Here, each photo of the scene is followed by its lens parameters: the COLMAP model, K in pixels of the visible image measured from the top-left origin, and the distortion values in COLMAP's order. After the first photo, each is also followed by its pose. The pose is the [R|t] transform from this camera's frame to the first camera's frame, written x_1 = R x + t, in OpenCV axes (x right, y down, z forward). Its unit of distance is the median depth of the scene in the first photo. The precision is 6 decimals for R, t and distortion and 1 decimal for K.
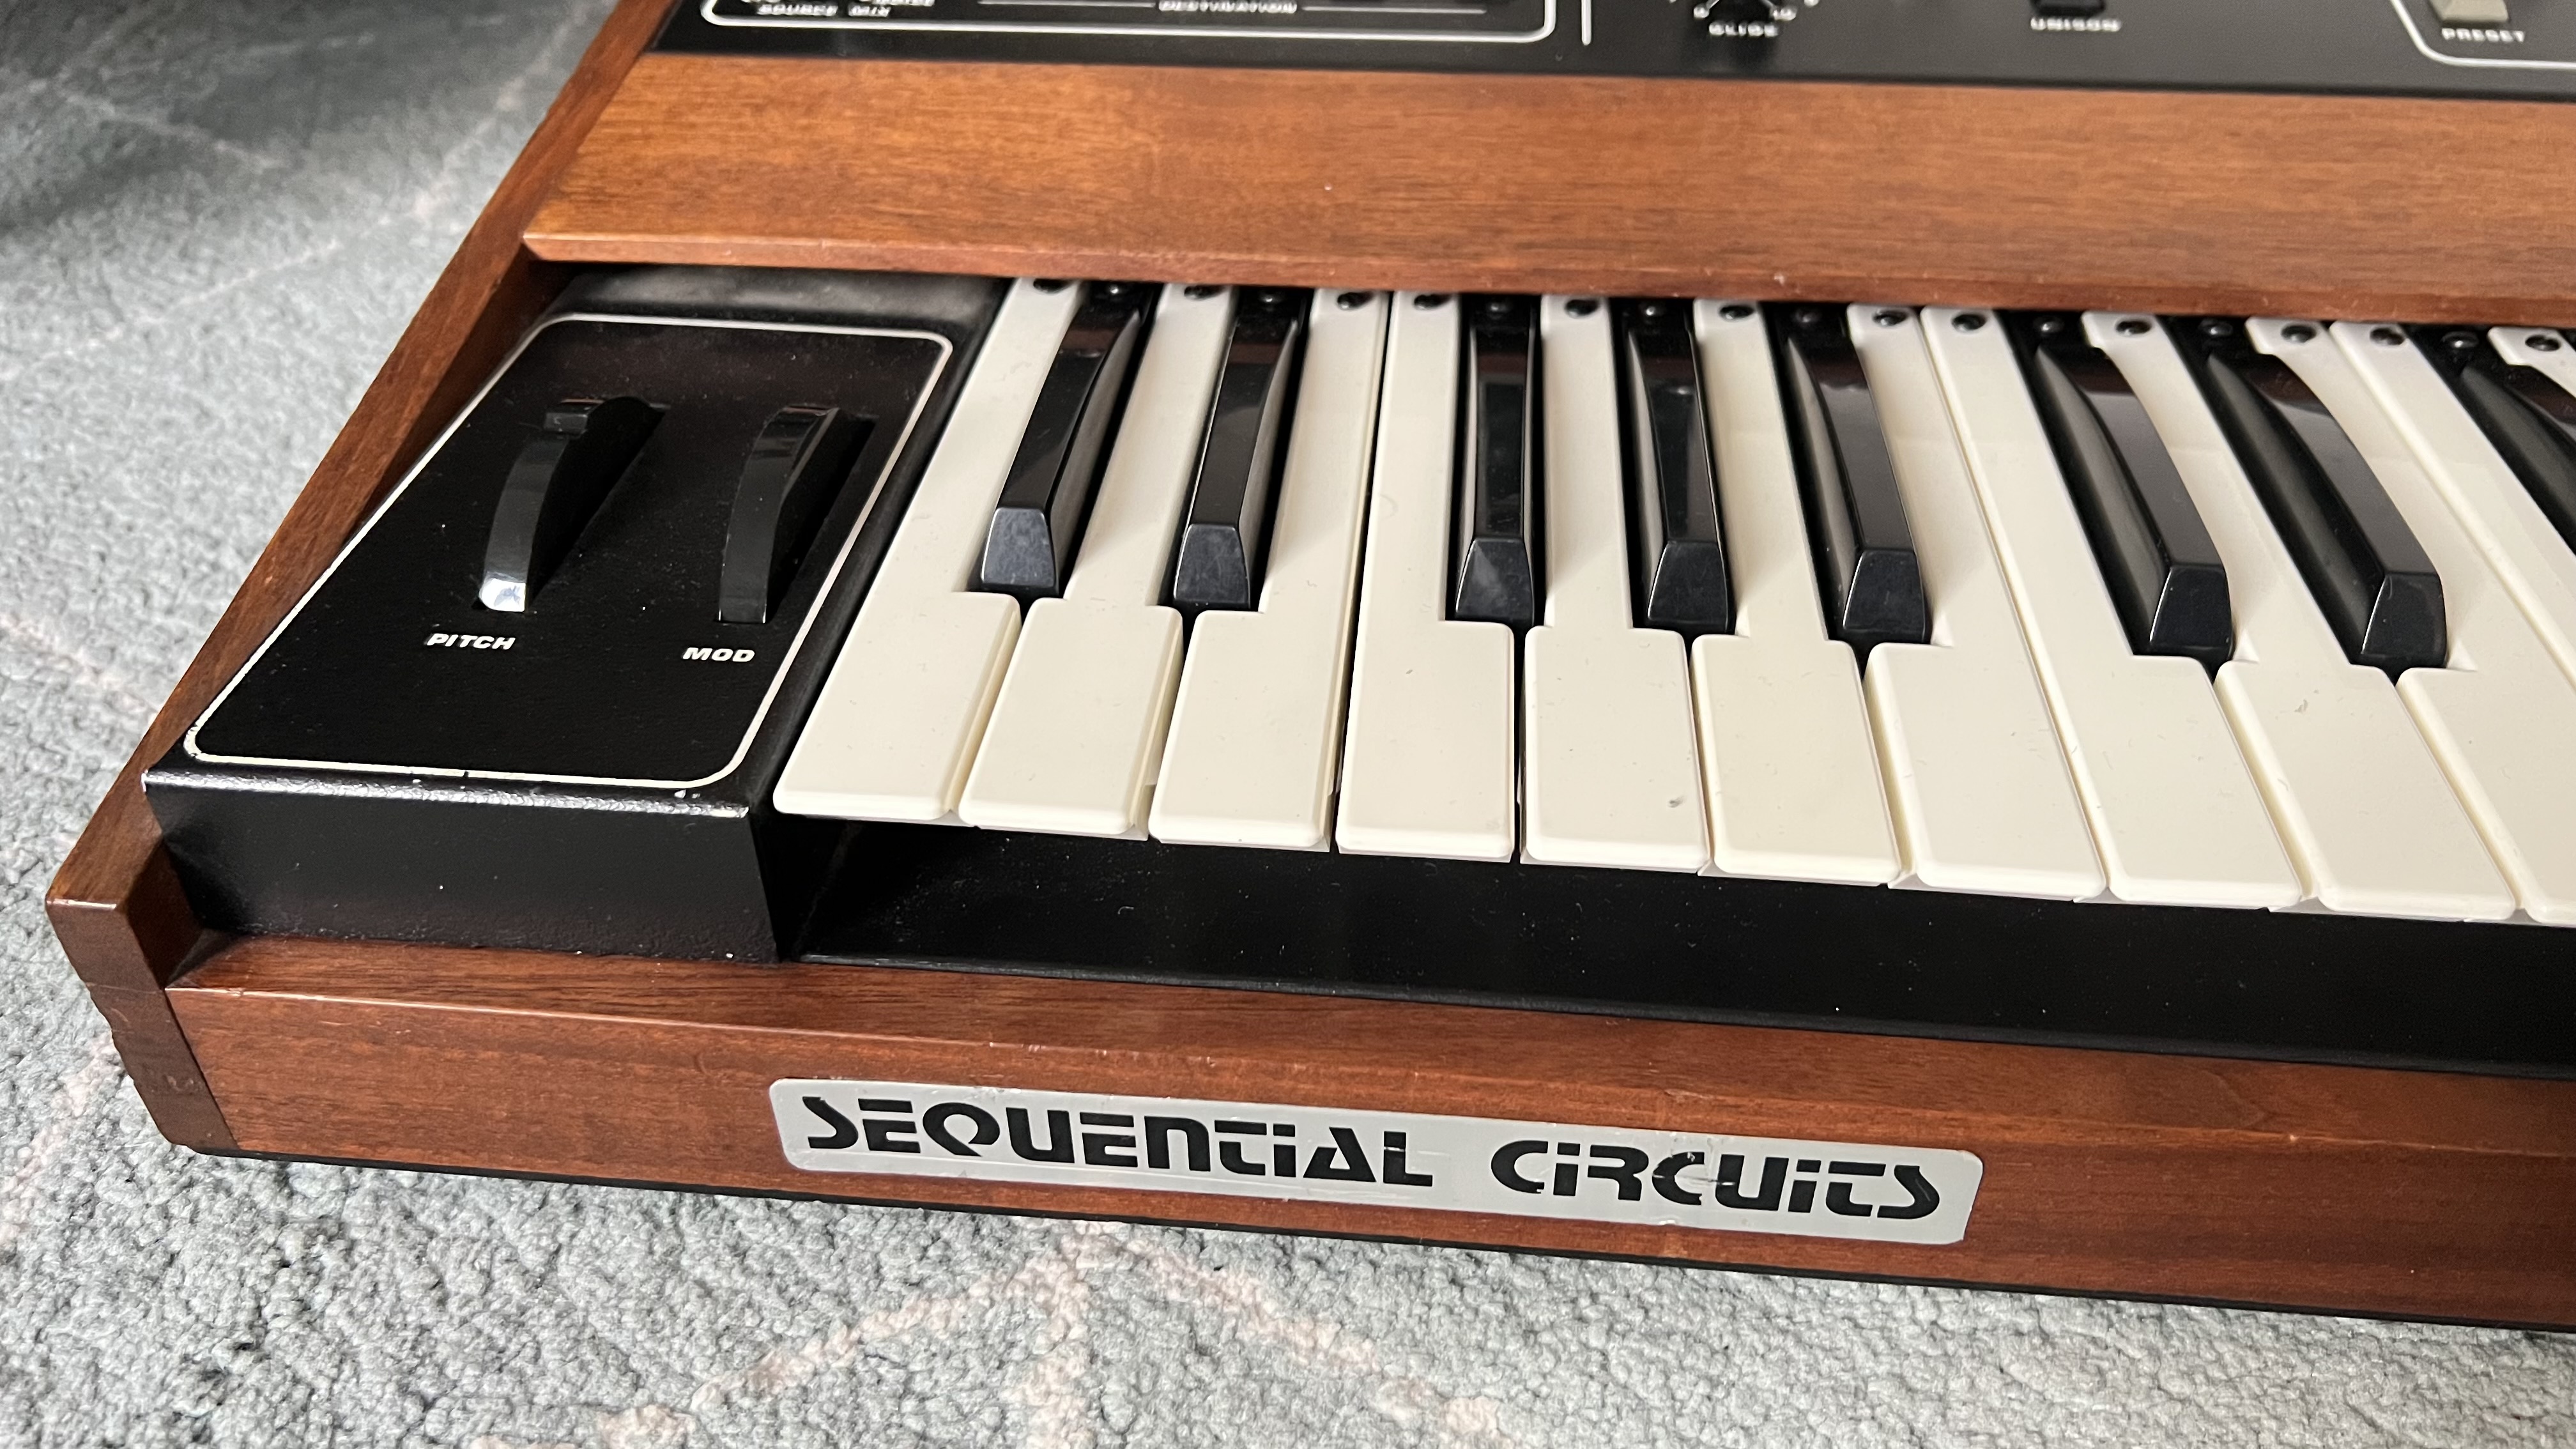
lens RADIAL K [[2006.1, 0, 1278.3], [0, 2006.1, 720.5], [0, 0, 1]] dist [-0.001433, -0.003259]
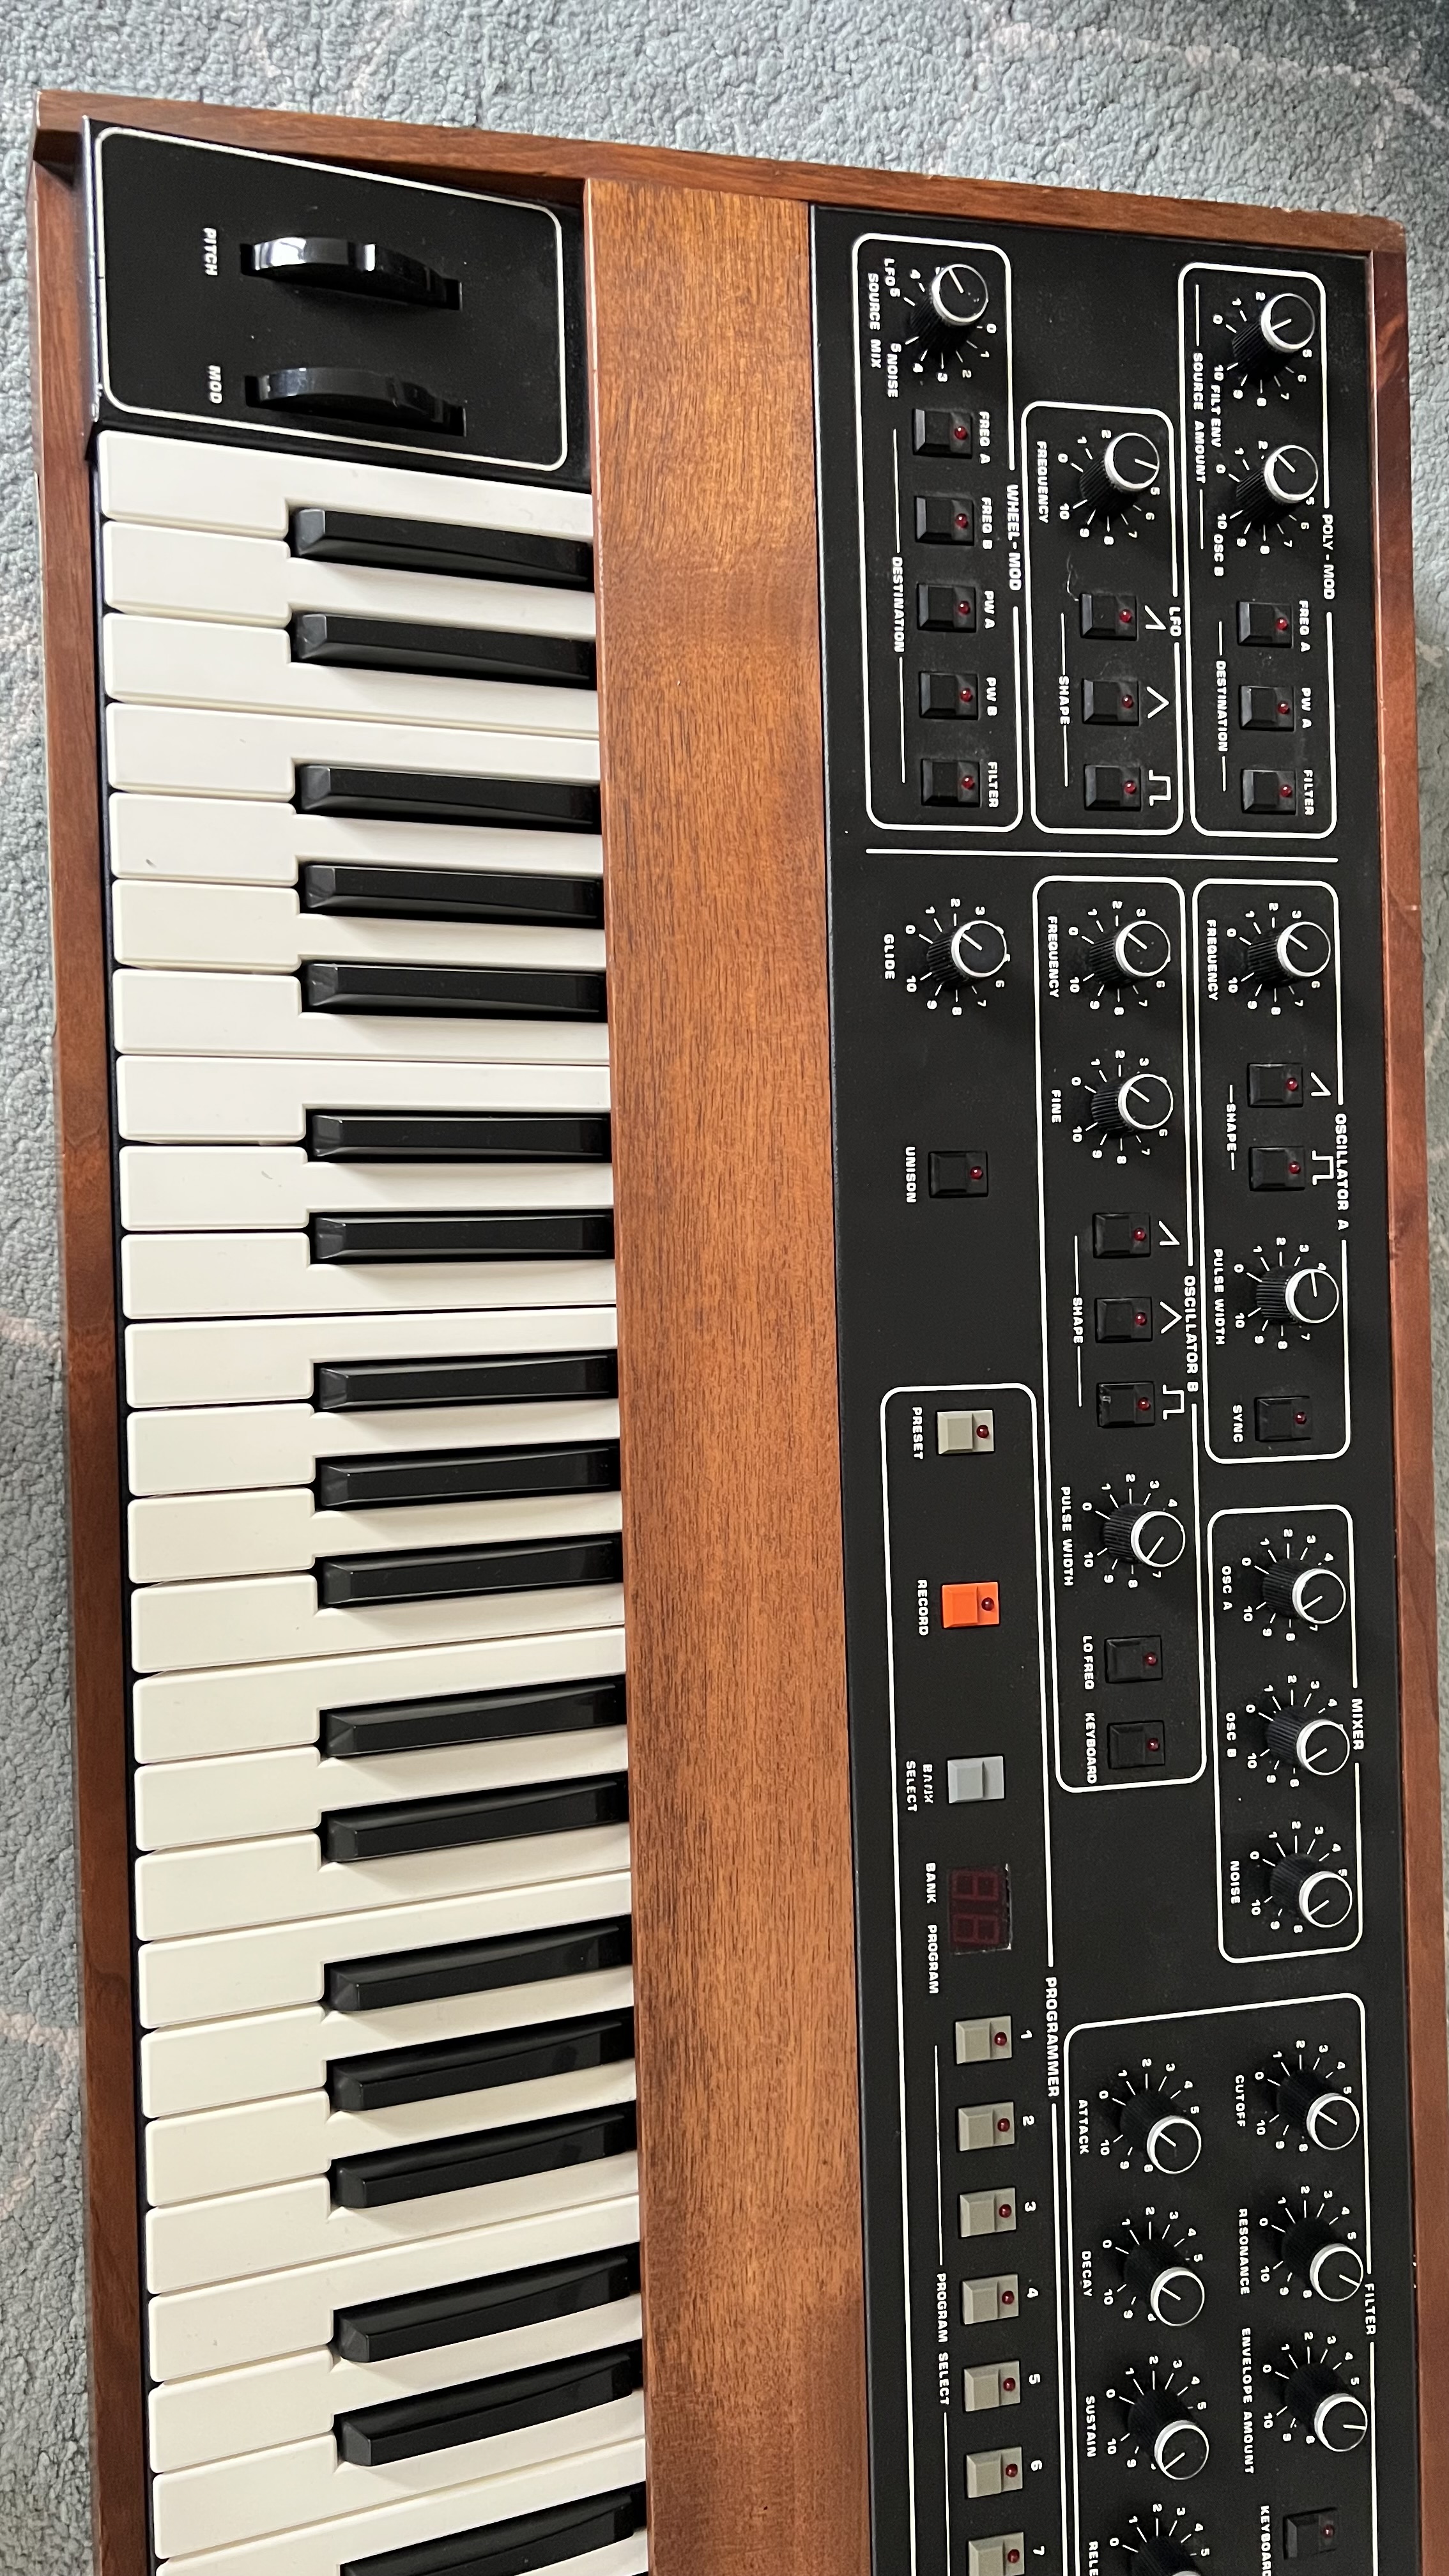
lens RADIAL K [[1968.6, 0, 715.2], [0, 1968.6, 1276.3], [0, 0, 1]] dist [0.015472, -0.017241]
pose [[0.114975, 0.992029, 0.051559, 0.521574], [-0.859941, 0.073416, 0.505086, -1.316823], [0.497275, -0.102410, 0.861528, -0.482934]]
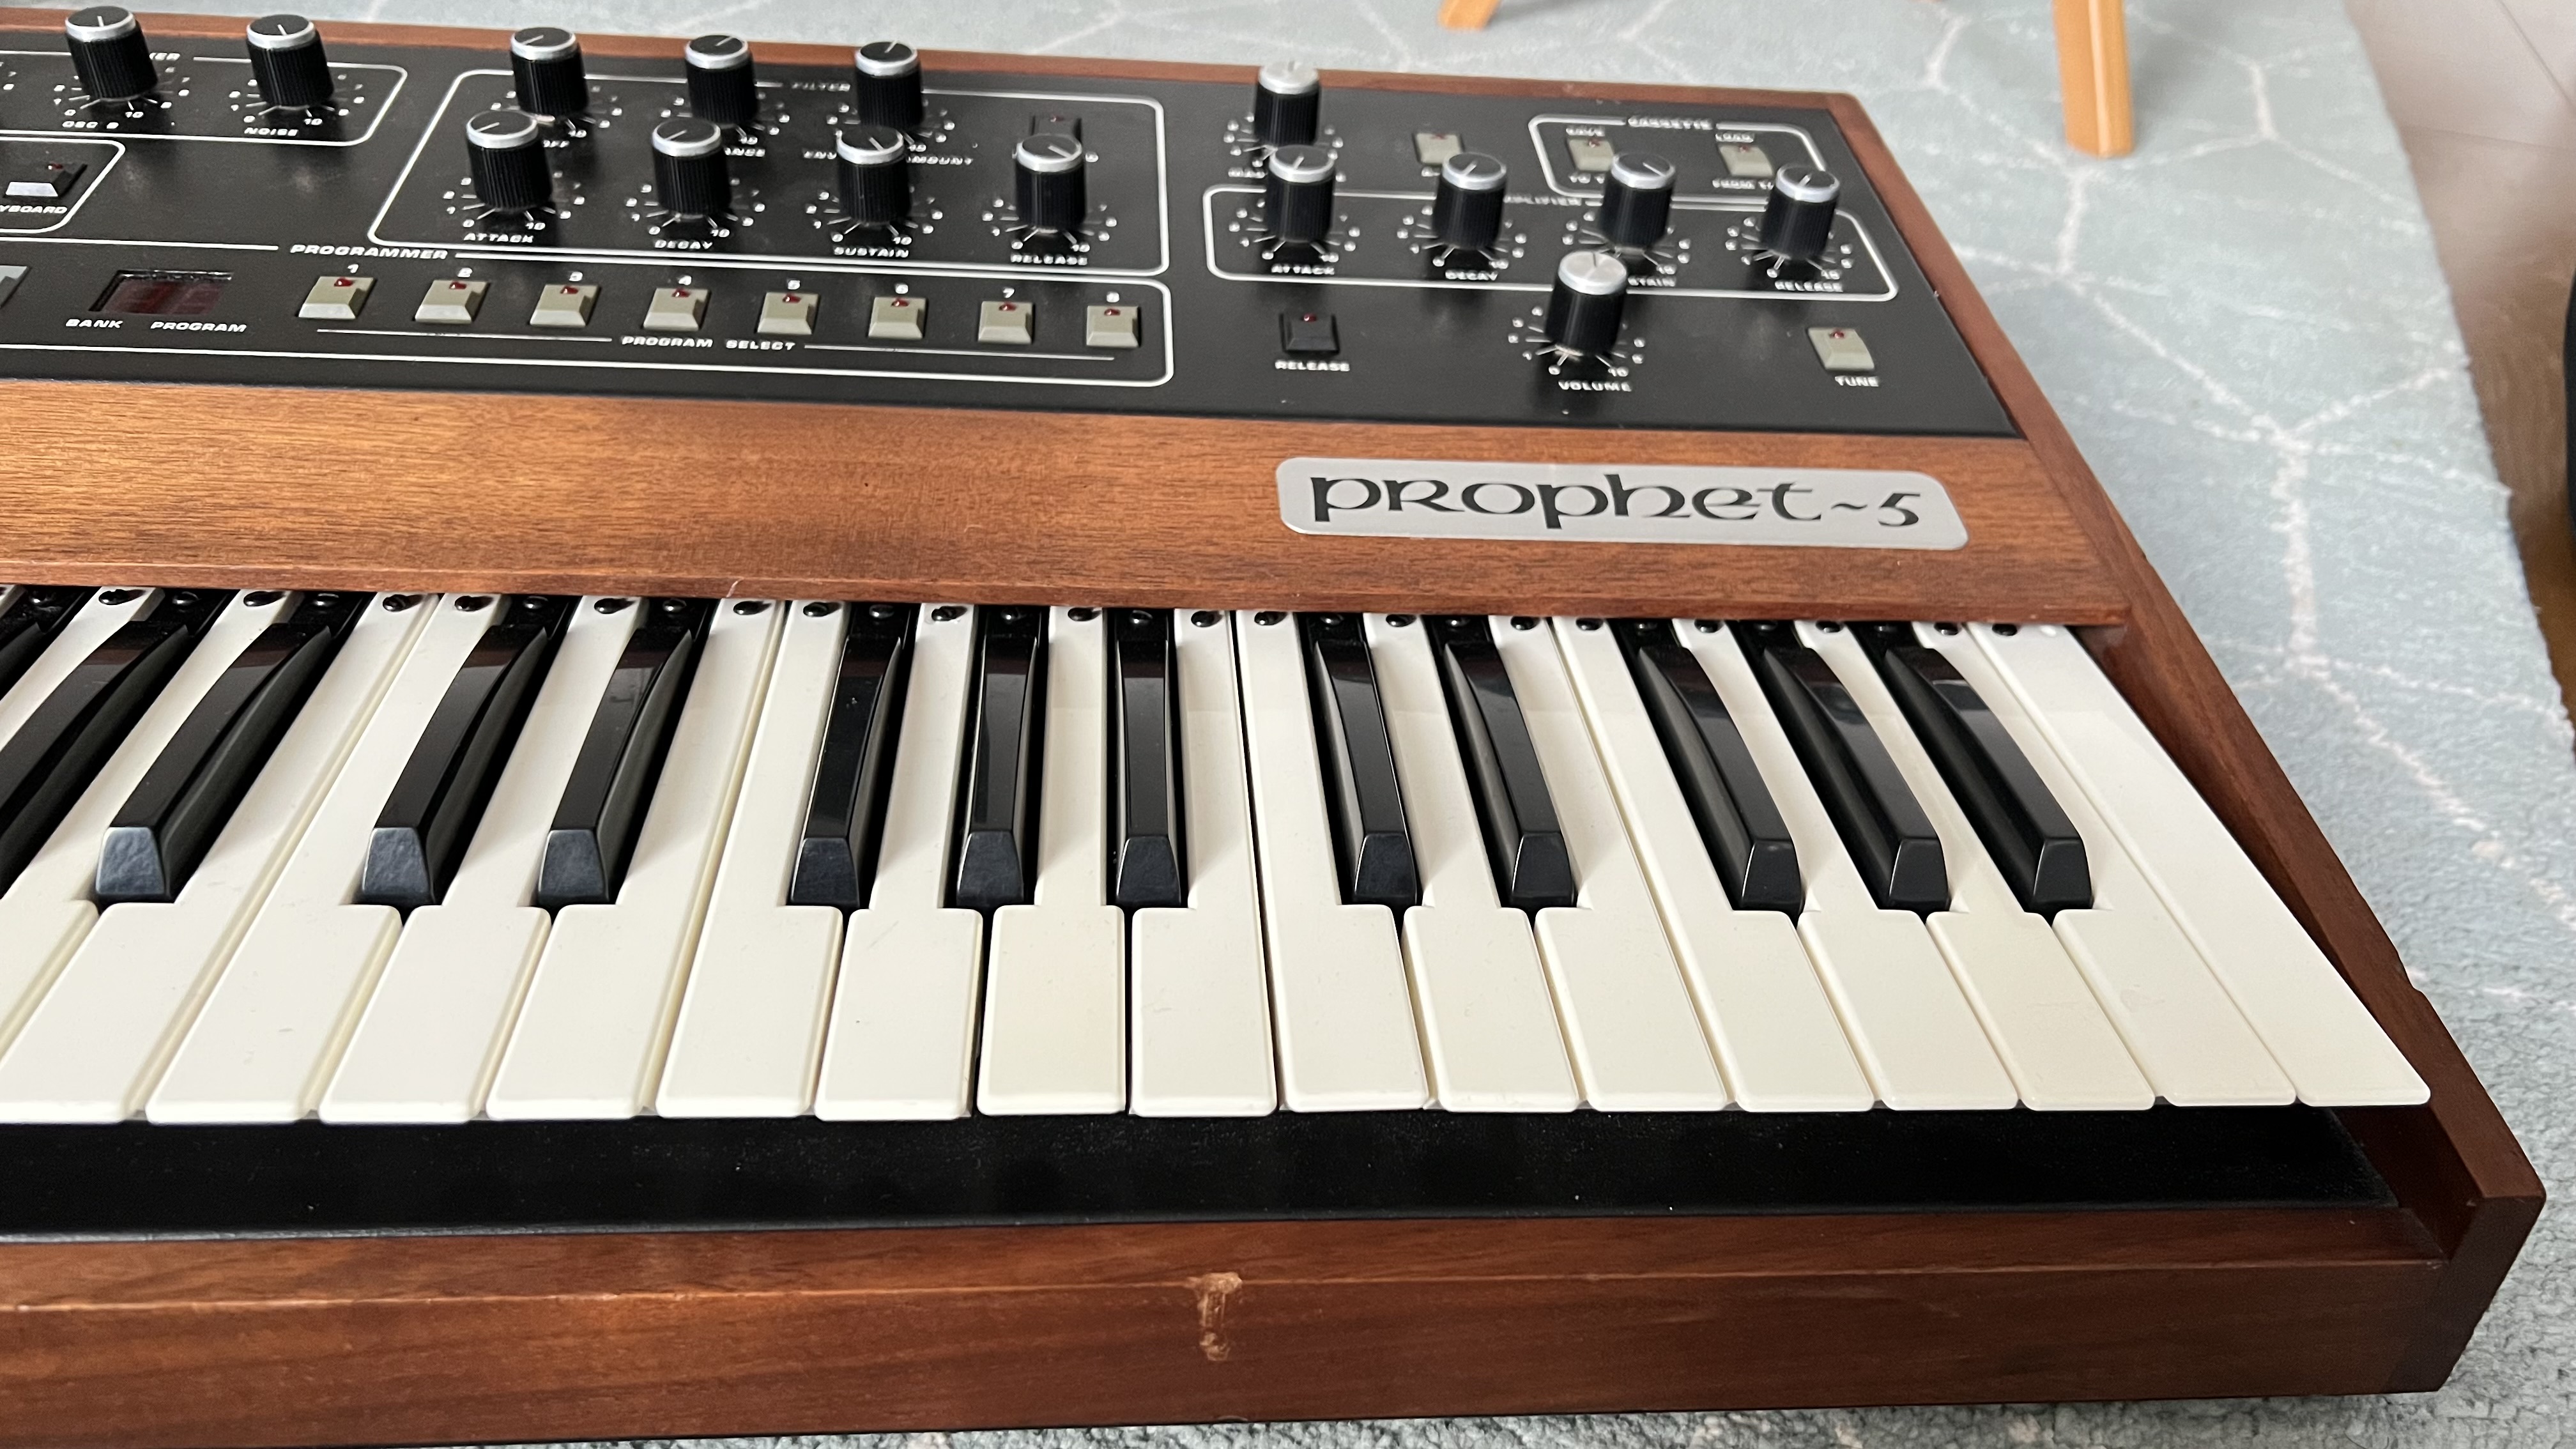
lens RADIAL K [[1968.6, 0, 1288.0], [0, 1968.6, 724.5], [0, 0, 1]] dist [0.015472, -0.017241]
pose [[0.981141, -0.038508, 0.189417, 1.885893], [0.051854, 0.996471, -0.066012, 0.027674], [-0.186207, 0.074589, 0.979675, -0.371092]]
